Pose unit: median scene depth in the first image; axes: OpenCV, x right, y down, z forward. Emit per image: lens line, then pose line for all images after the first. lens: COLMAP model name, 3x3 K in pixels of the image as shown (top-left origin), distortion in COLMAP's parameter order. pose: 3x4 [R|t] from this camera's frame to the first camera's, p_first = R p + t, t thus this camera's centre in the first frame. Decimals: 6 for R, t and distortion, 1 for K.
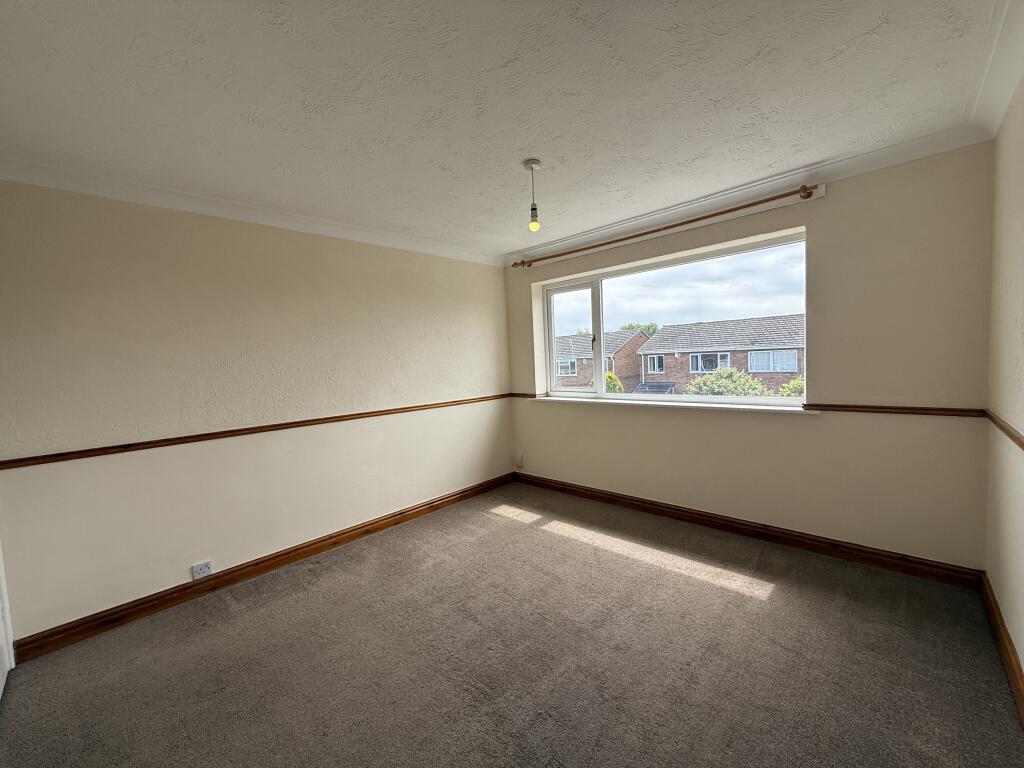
lens RADIAL K [[409.7, 0, 512.0], [0, 409.7, 384.0], [0, 0, 1]] dist [-0.000385, 0.000433]
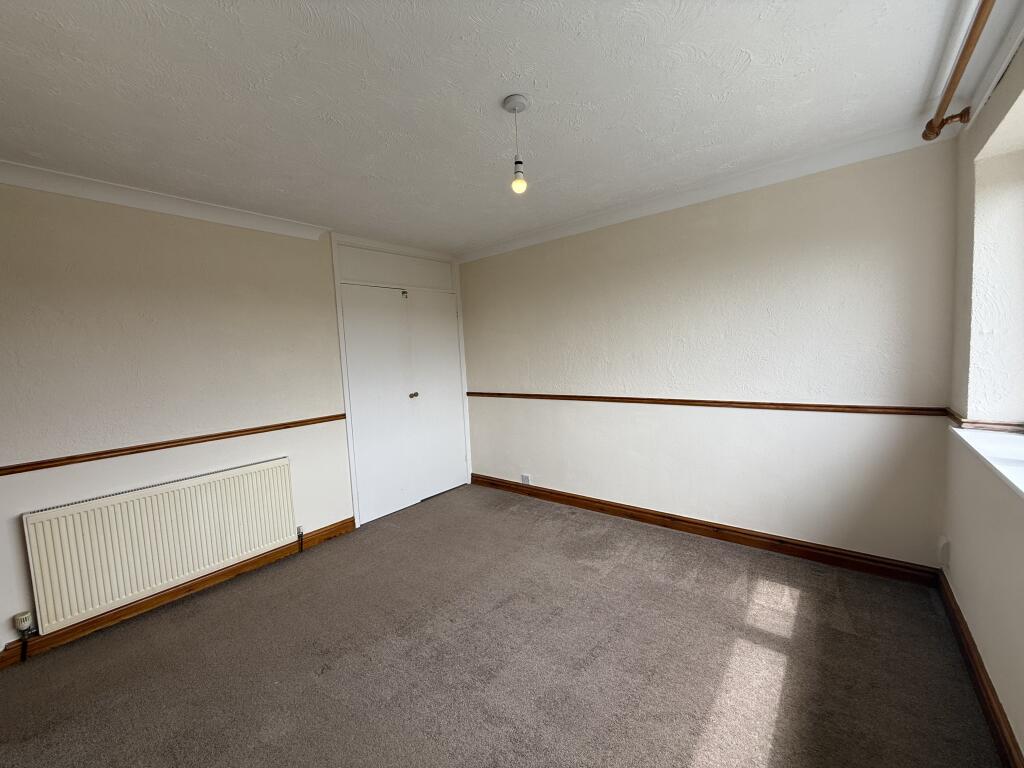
lens RADIAL K [[409.7, 0, 512.0], [0, 409.7, 384.0], [0, 0, 1]] dist [-0.000385, 0.000433]
pose [[0.082231, 0.118637, -0.989527, 0.618782], [-0.016861, 0.992913, 0.117642, -0.076853], [0.996471, 0.007010, 0.083649, 0.675109]]
